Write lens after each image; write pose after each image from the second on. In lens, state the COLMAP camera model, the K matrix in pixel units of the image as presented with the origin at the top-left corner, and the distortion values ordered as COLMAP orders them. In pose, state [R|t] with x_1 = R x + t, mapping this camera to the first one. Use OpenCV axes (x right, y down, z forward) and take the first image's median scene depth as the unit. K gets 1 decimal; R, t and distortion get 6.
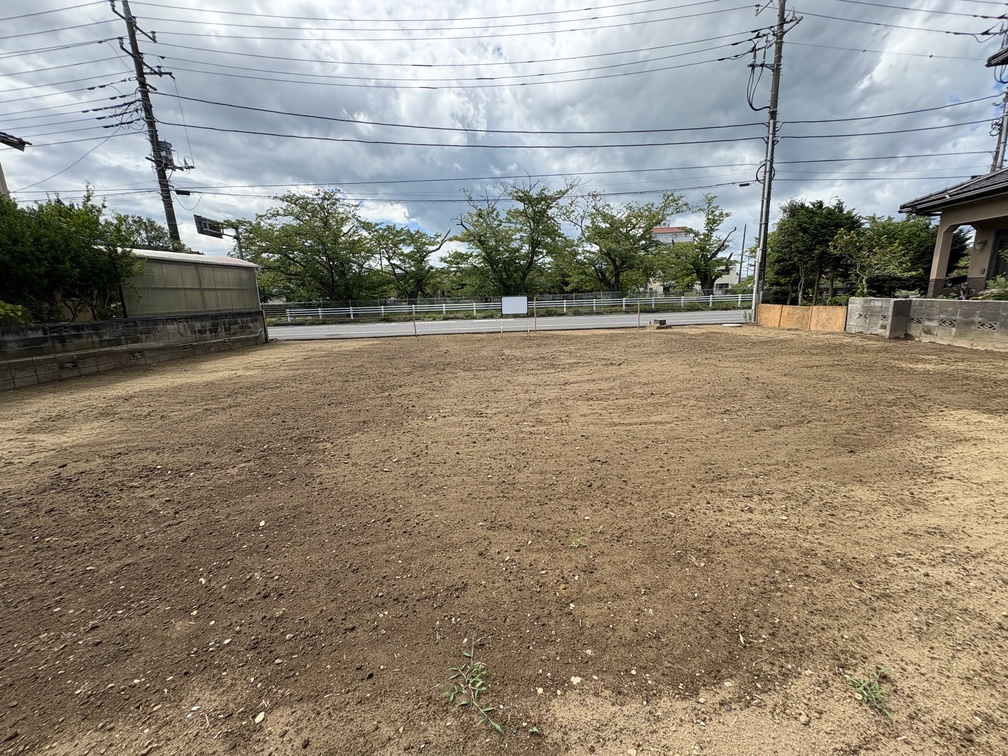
lens RADIAL K [[402.8, 0, 505.9], [0, 402.8, 375.6], [0, 0, 1]] dist [0.000298, 0.000125]
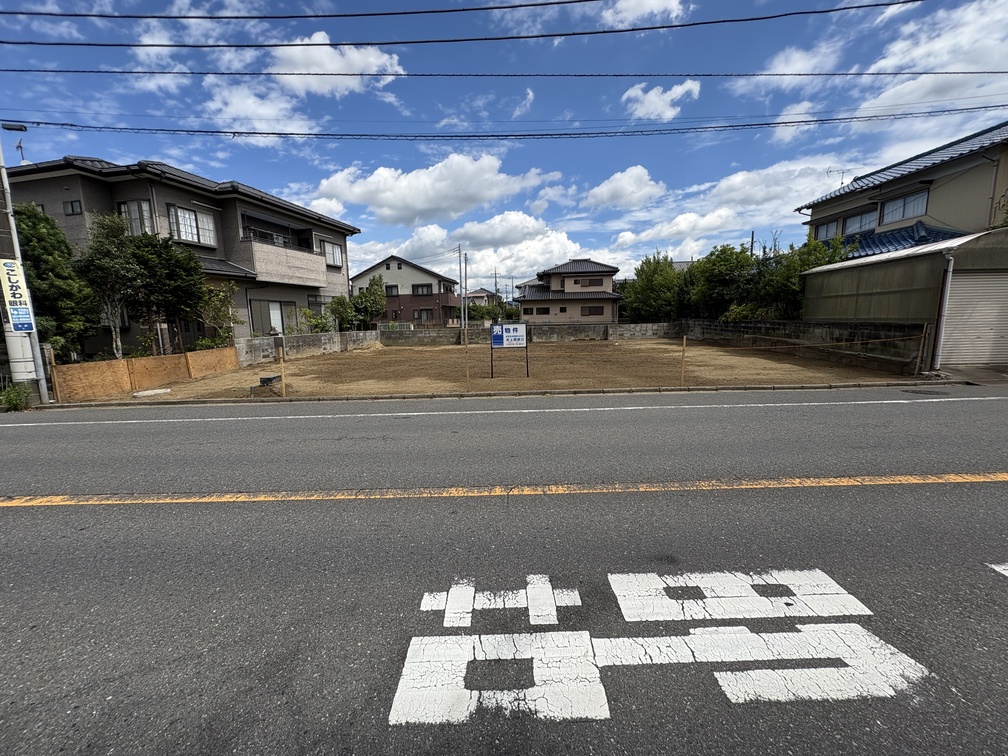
lens RADIAL K [[402.8, 0, 501.1], [0, 402.8, 378.1], [0, 0, 1]] dist [0.000298, 0.000125]
pose [[-0.997077, 0.049874, 0.057885, 0.001629], [0.066739, 0.937338, 0.341969, -0.358608], [-0.037203, 0.344833, -0.937927, 1.732526]]
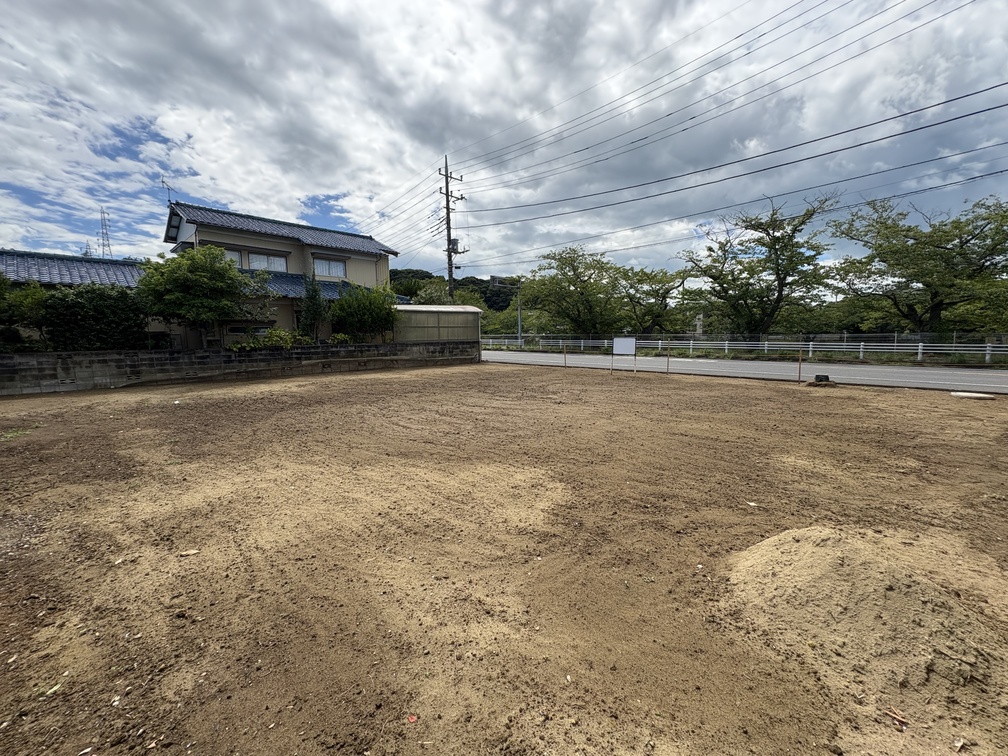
lens RADIAL K [[402.8, 0, 501.1], [0, 402.8, 374.3], [0, 0, 1]] dist [0.000298, 0.000125]
pose [[0.679202, 0.101471, -0.726904, 0.576156], [-0.157354, 0.987500, -0.009179, -0.041928], [0.716886, 0.120615, 0.686678, 0.060116]]
